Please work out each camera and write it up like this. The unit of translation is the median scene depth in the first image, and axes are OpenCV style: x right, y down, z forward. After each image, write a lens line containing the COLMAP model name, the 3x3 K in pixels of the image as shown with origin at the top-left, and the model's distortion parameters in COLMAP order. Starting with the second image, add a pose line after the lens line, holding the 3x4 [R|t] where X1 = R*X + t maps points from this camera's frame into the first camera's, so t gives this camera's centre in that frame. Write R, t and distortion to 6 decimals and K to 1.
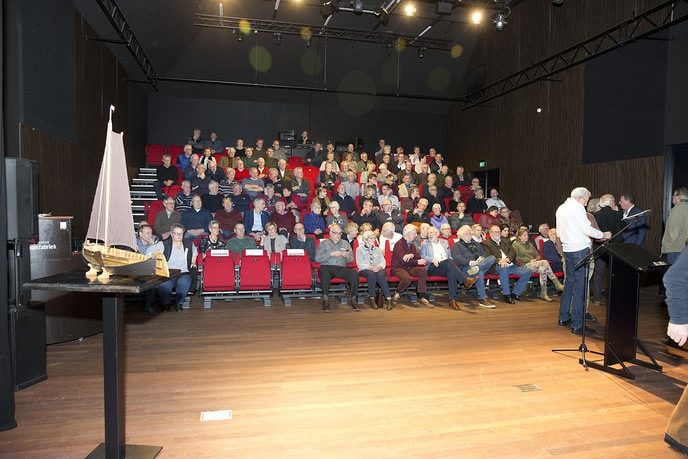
lens RADIAL K [[468.4, 0, 344.0], [0, 468.4, 229.5], [0, 0, 1]] dist [-0.113134, 0.090944]
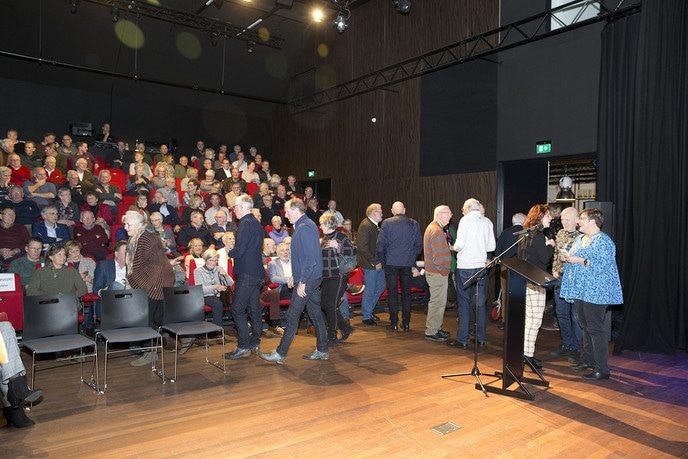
lens RADIAL K [[497.1, 0, 344.0], [0, 497.1, 229.5], [0, 0, 1]] dist [-0.113555, 0.115220]
pose [[0.918129, -0.001913, 0.396277, -0.056500], [0.013067, 0.999591, -0.025448, -0.003710], [-0.396066, 0.028542, 0.917778, 0.085888]]
